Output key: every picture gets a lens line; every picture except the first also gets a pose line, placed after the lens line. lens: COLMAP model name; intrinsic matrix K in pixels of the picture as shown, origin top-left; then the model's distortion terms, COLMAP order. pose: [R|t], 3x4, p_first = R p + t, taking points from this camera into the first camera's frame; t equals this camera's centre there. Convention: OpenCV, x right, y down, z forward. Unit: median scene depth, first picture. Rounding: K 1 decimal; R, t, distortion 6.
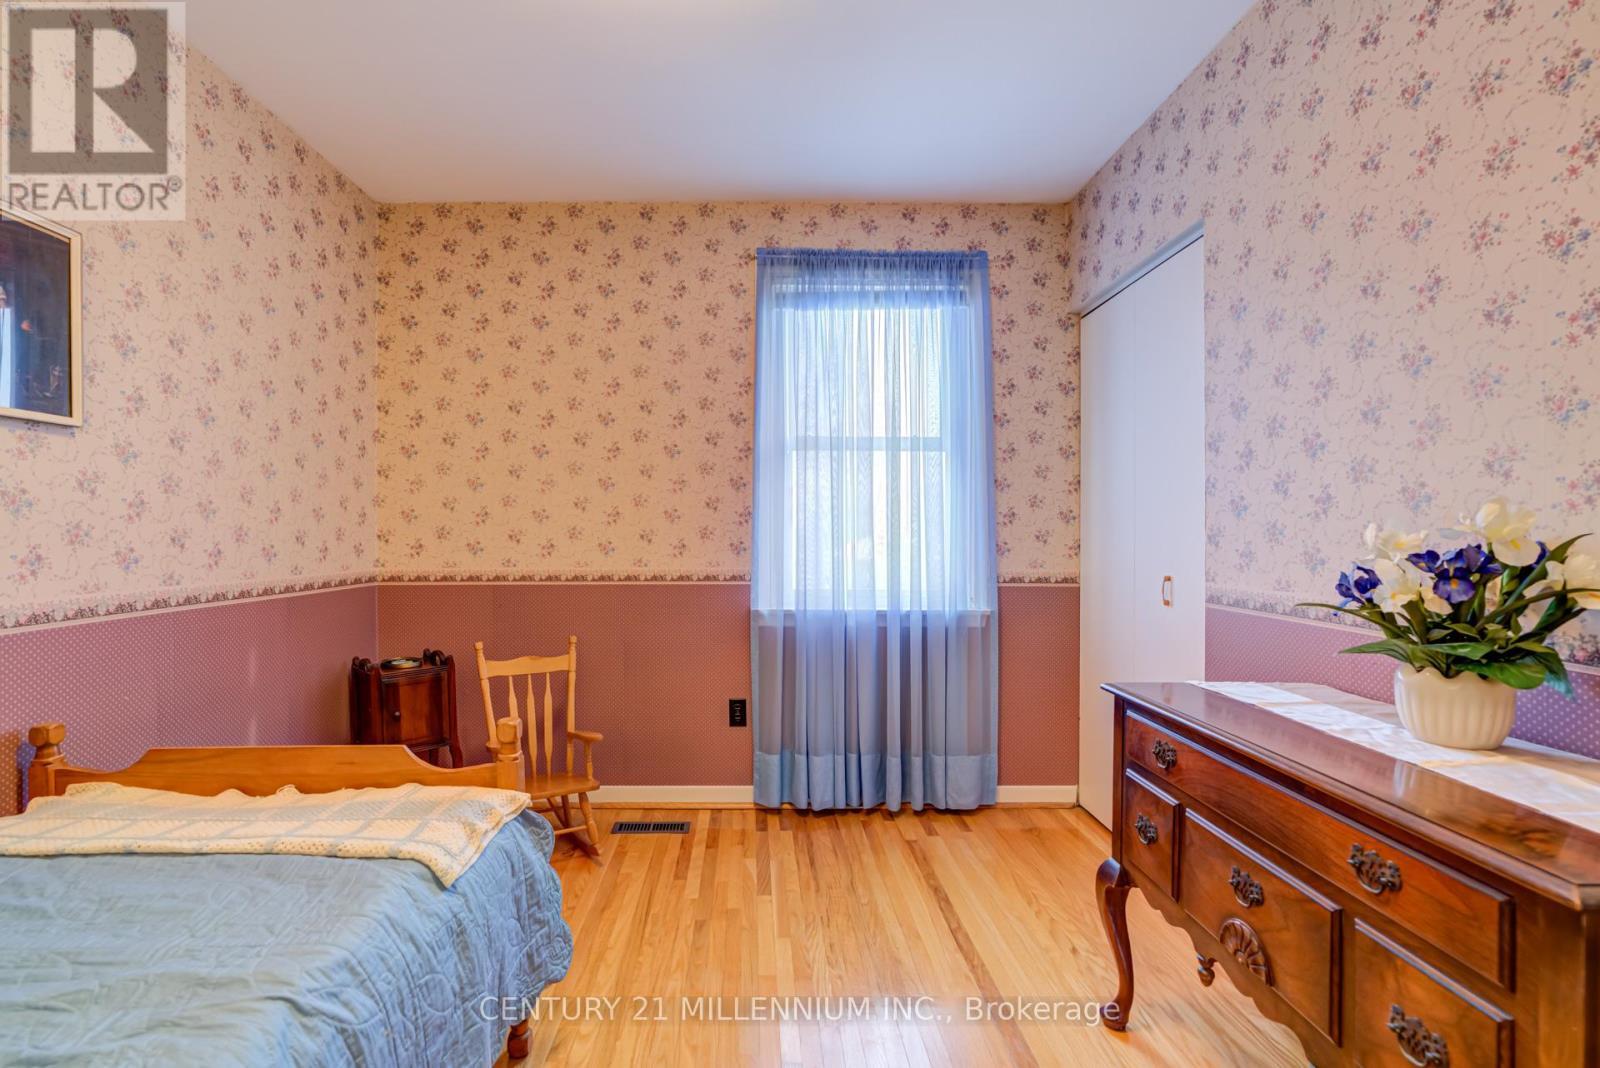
lens RADIAL K [[772.7, 0, 799.2], [0, 772.7, 551.6], [0, 0, 1]] dist [-0.028162, 0.020652]
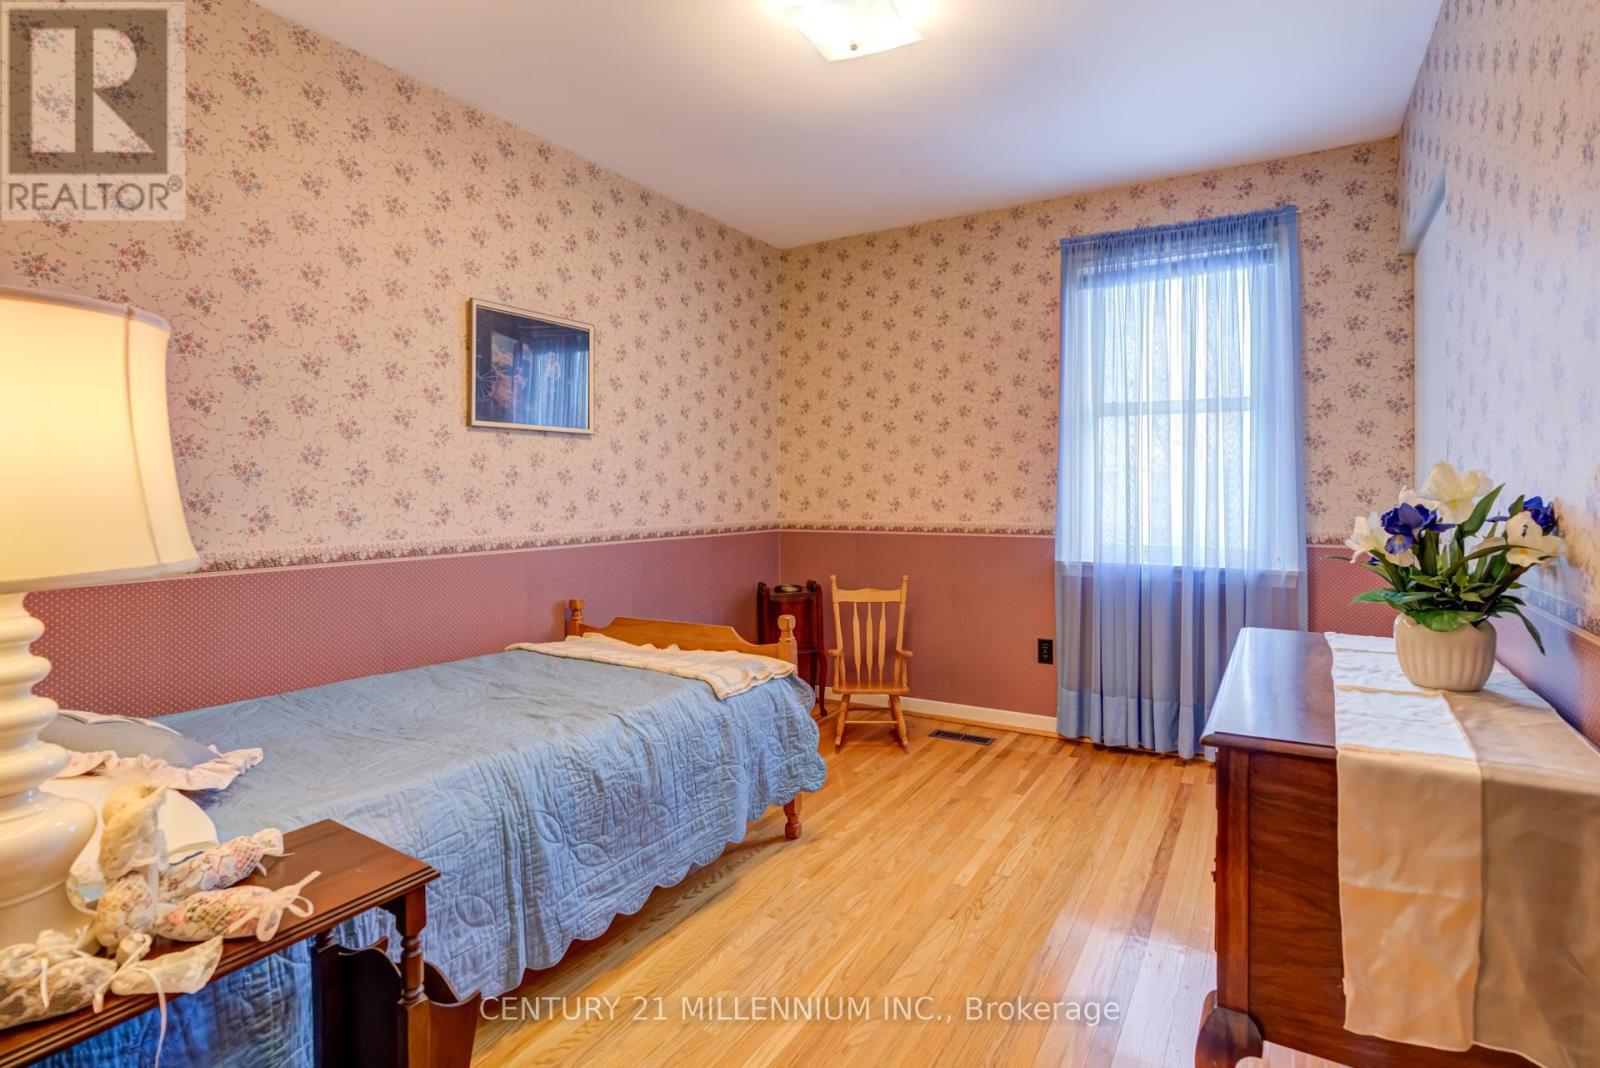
lens RADIAL K [[755.7, 0, 831.5], [0, 755.7, 512.2], [0, 0, 1]] dist [-0.023535, 0.016394]
pose [[0.868669, 0.011515, -0.495259, 0.205902], [-0.009609, 0.999933, 0.006395, 0.000751], [0.495299, -0.000796, 0.868722, -0.122458]]
